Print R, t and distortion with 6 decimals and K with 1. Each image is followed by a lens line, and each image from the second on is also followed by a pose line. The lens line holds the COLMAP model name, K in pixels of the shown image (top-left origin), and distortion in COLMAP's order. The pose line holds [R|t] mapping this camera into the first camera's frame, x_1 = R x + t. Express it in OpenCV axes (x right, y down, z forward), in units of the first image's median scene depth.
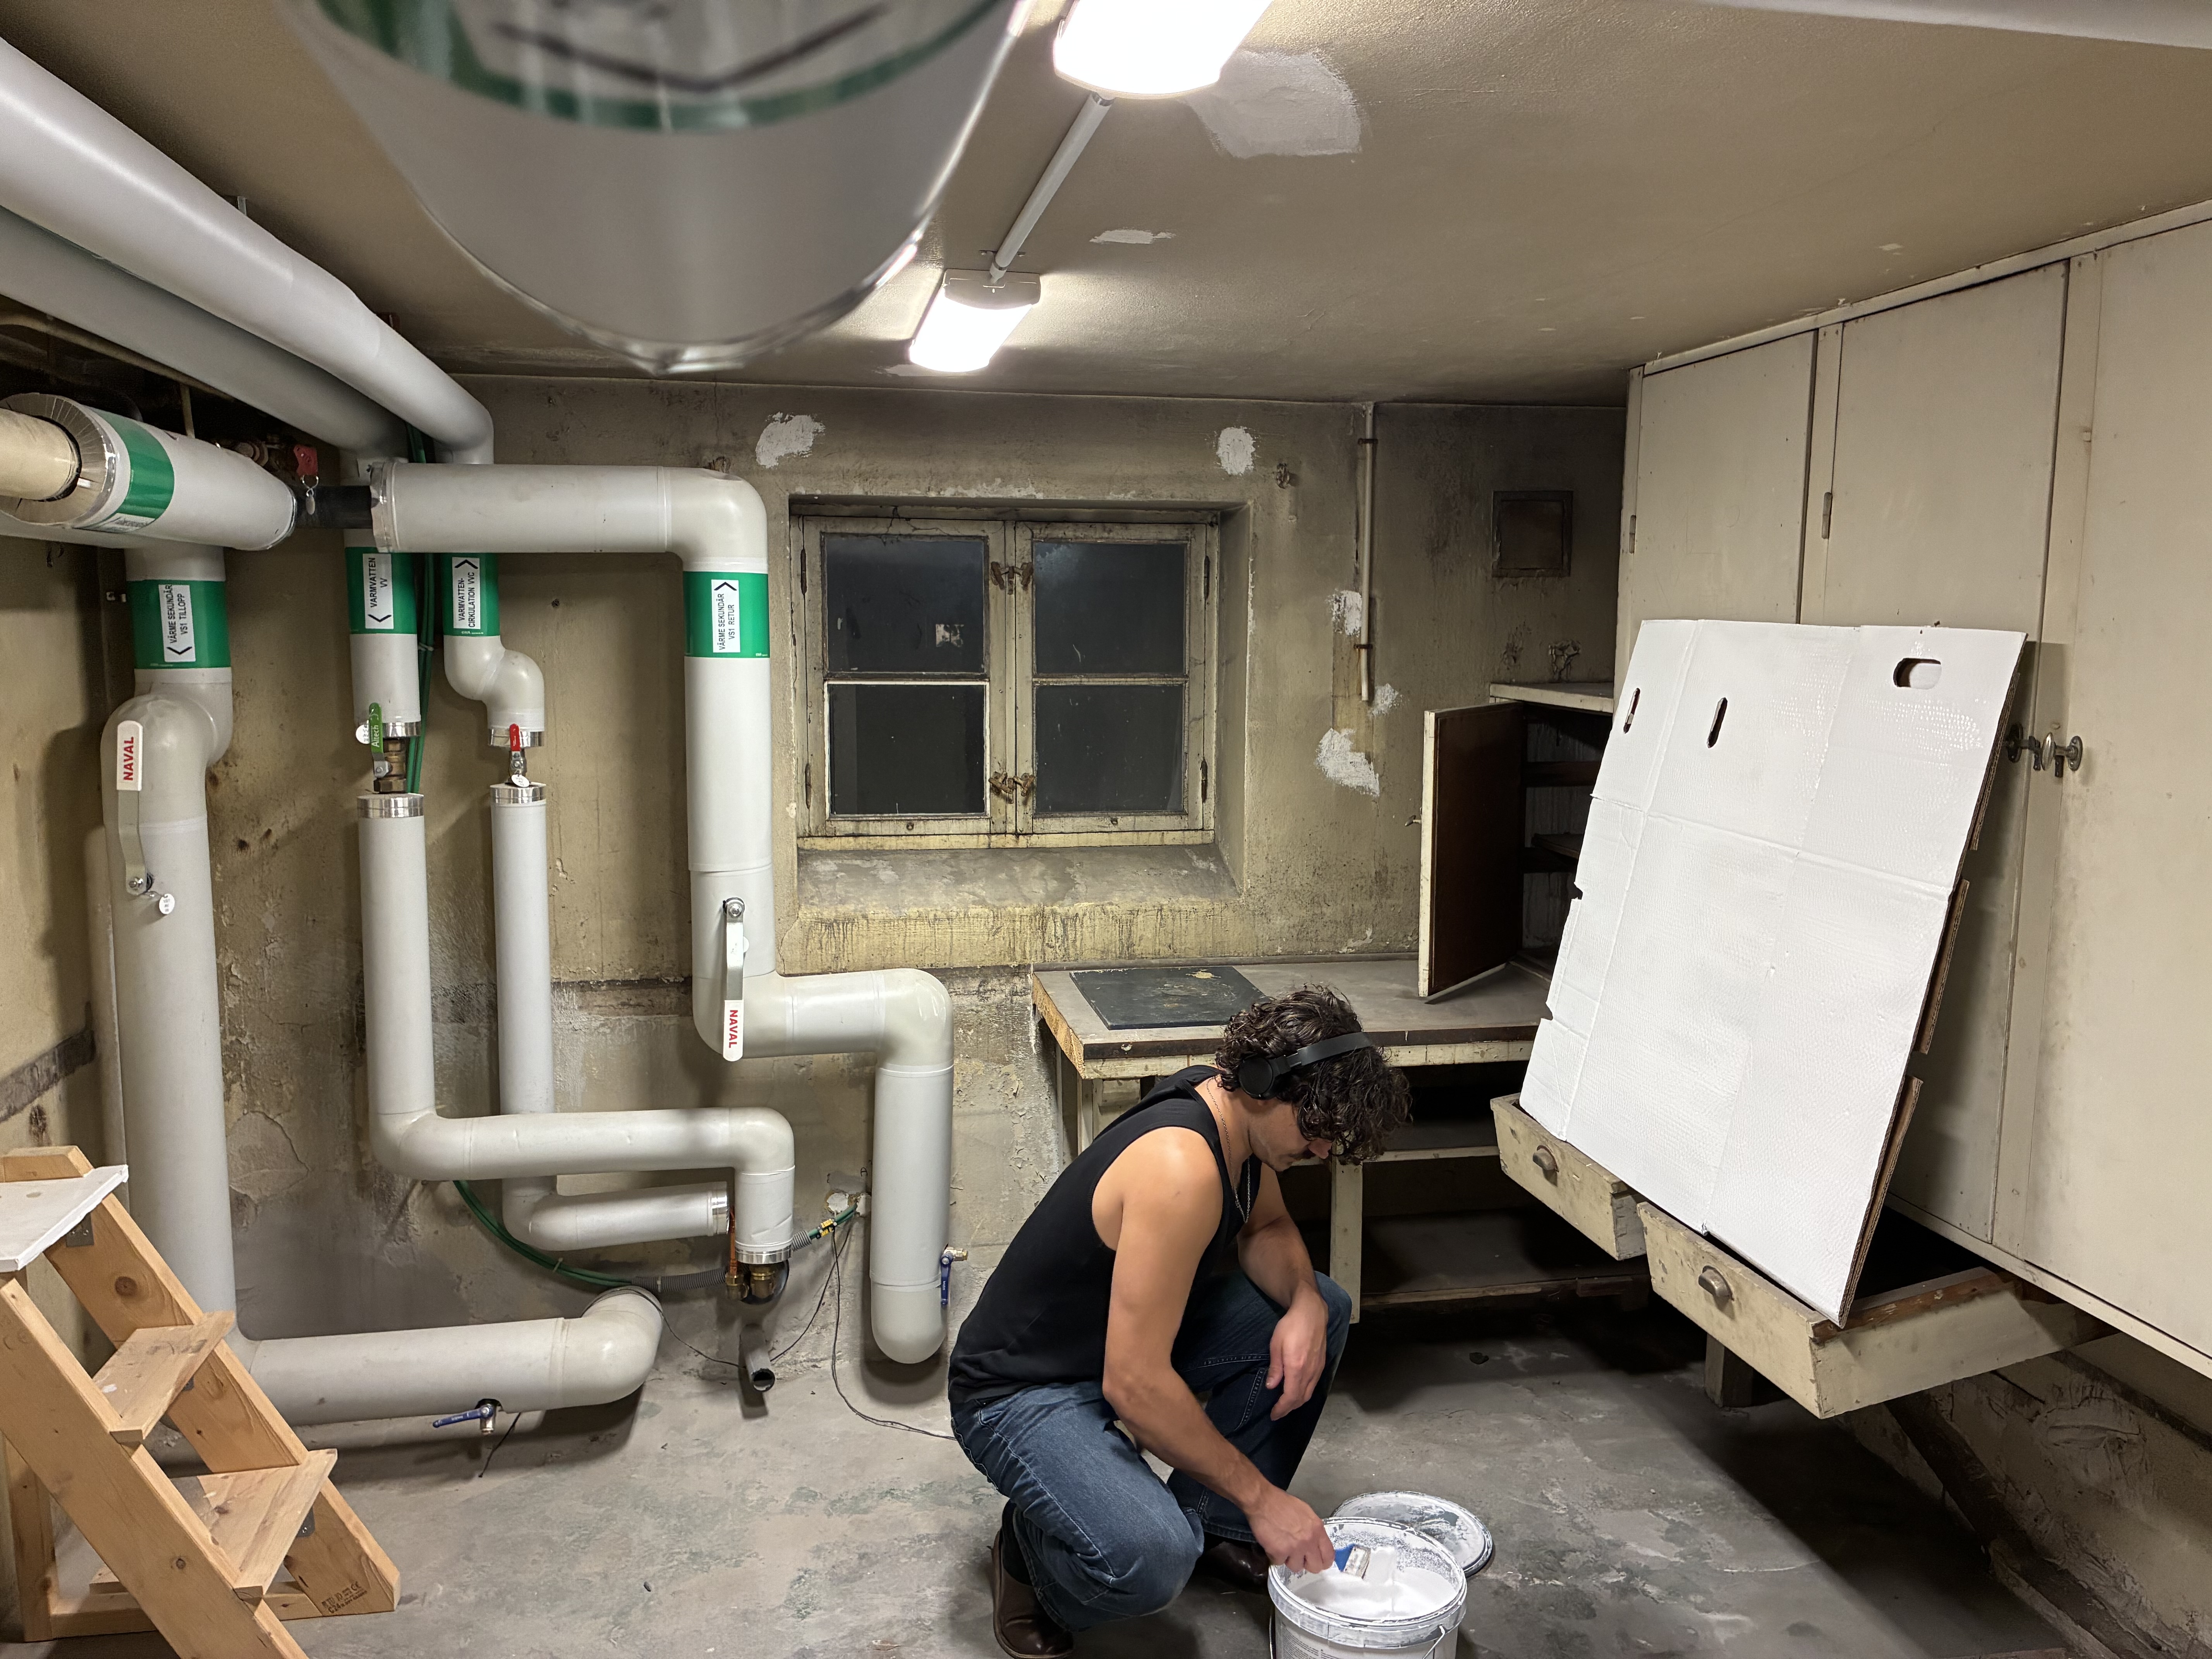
lens RADIAL K [[1685.0, 0, 1166.6], [0, 1685.0, 811.1], [0, 0, 1]] dist [0.046137, -0.055781]
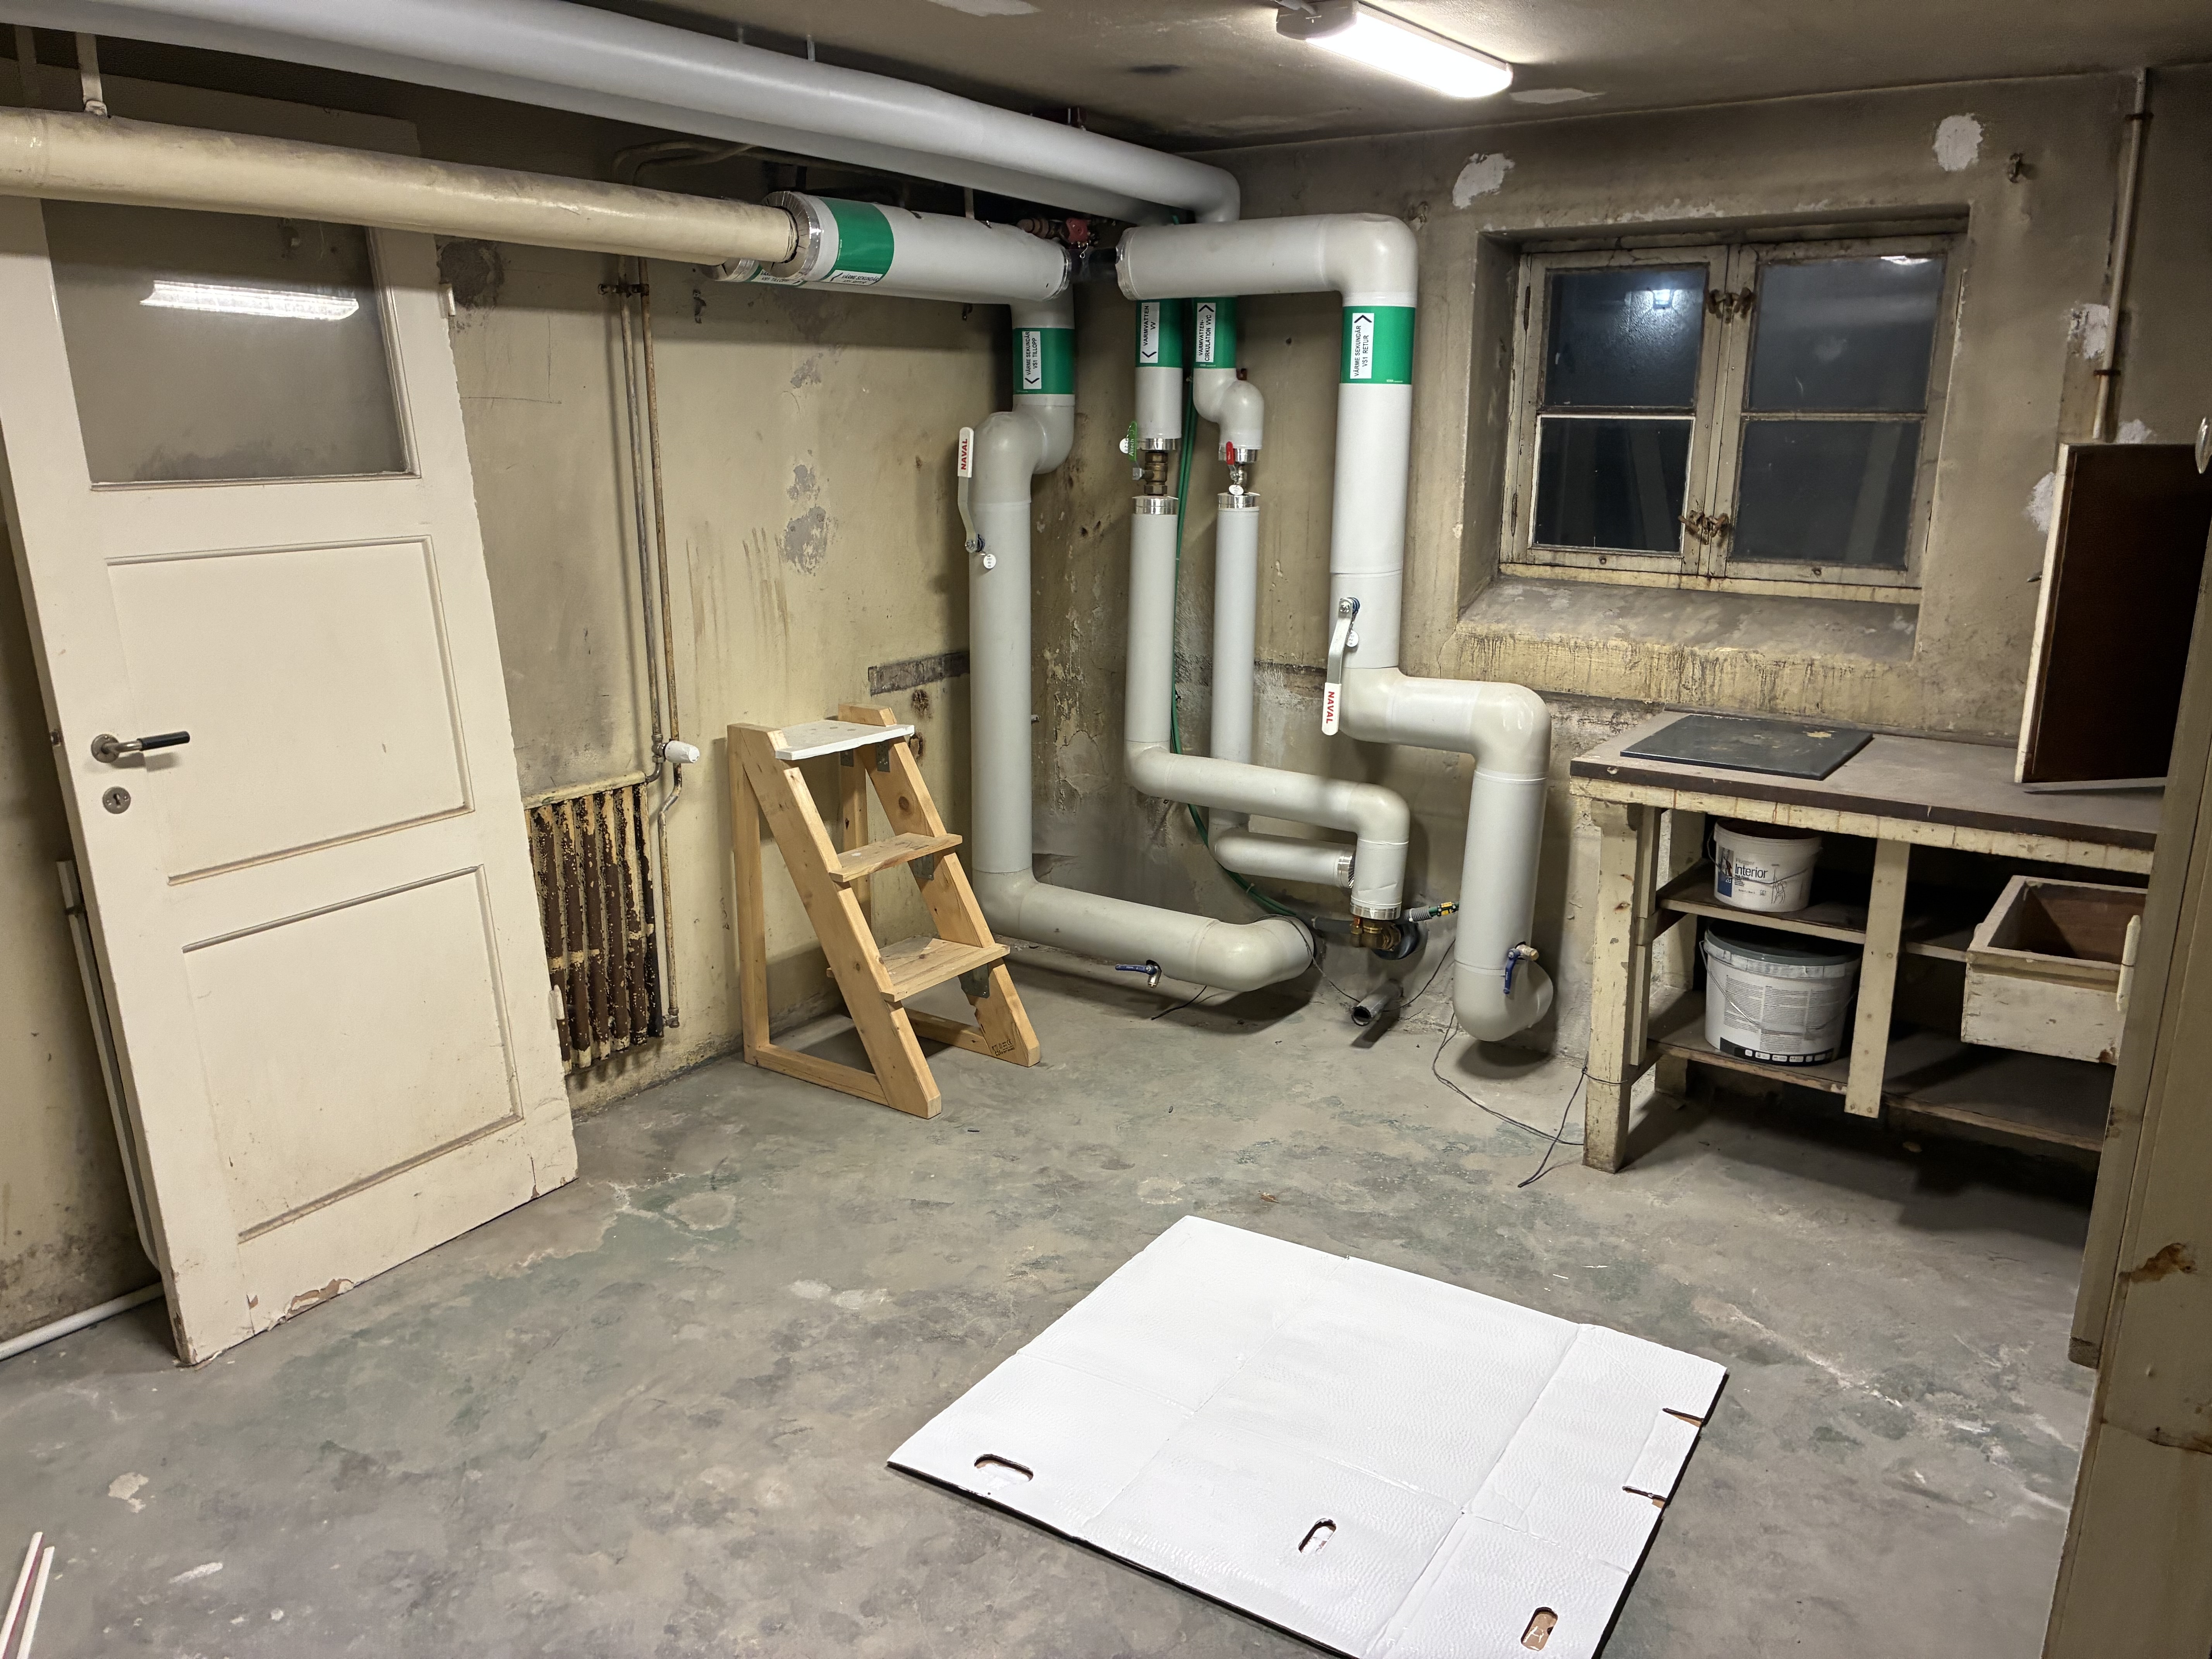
lens RADIAL K [[1685.0, 0, 1102.6], [0, 1685.0, 819.1], [0, 0, 1]] dist [0.046137, -0.055781]
pose [[0.691474, 0.173000, -0.701381, 0.440386], [-0.086174, 0.983722, 0.157685, 0.031421], [0.717243, -0.048594, 0.695126, 0.061511]]
